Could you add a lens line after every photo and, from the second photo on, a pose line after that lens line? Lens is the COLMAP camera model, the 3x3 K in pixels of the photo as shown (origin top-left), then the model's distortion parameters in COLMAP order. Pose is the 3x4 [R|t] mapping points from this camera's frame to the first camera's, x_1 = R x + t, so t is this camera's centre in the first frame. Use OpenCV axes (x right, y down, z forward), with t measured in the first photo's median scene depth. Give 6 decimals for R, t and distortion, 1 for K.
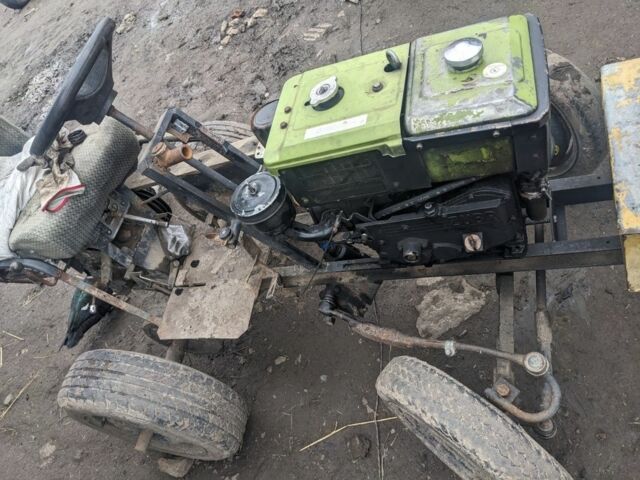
lens RADIAL K [[514.8, 0, 320.0], [0, 514.8, 240.0], [0, 0, 1]] dist [0.051581, -0.057356]
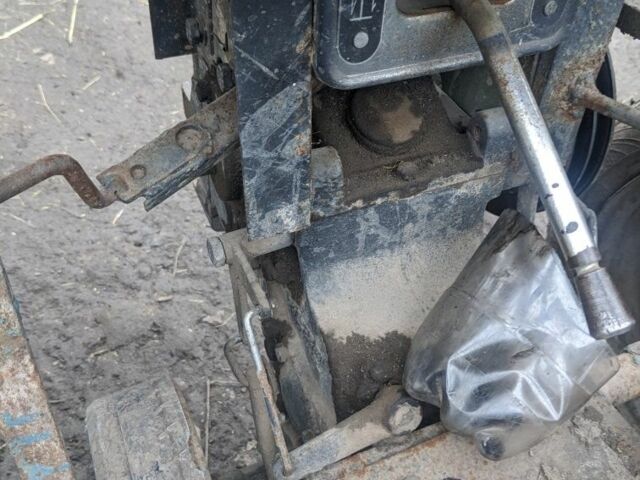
lens RADIAL K [[514.8, 0, 320.0], [0, 514.8, 240.0], [0, 0, 1]] dist [0.051581, -0.057356]
pose [[0.512392, 0.848820, -0.130226, -0.325692], [-0.812830, 0.528308, 0.245354, -0.010923], [0.277061, -0.019866, 0.960647, 0.808156]]
